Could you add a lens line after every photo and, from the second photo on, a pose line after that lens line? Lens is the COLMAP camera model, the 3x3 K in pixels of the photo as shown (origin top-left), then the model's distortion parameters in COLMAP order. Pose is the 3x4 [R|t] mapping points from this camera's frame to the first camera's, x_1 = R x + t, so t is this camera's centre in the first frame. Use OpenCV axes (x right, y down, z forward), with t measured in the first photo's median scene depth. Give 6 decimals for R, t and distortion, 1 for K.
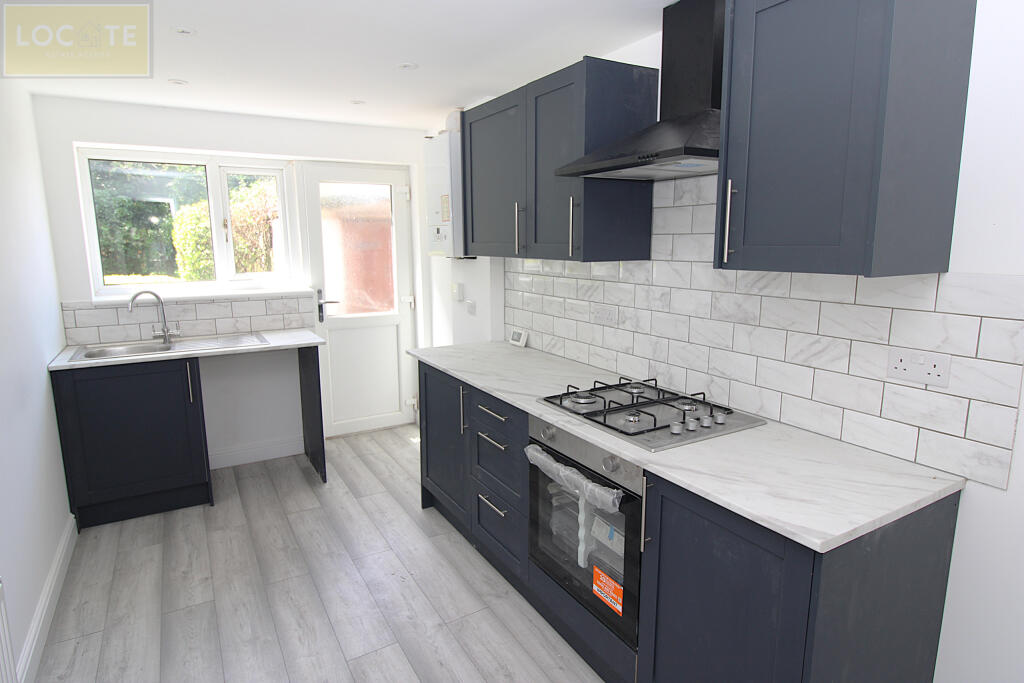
lens RADIAL K [[582.4, 0, 511.7], [0, 582.4, 339.5], [0, 0, 1]] dist [0.036051, 0.000652]
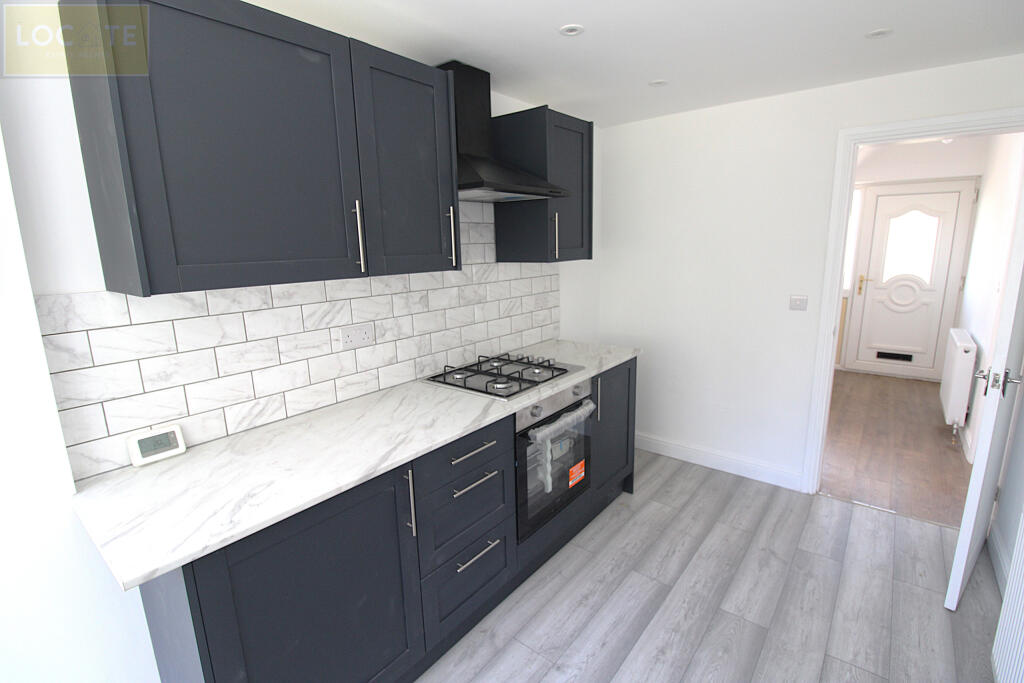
lens RADIAL K [[474.0, 0, 511.4], [0, 474.0, 342.2], [0, 0, 1]] dist [0.000221, 0.000067]
pose [[-0.358088, -0.174686, 0.917201, -0.689527], [0.188753, 0.948516, 0.254342, -0.200927], [-0.914410, 0.264202, -0.306680, 1.165269]]
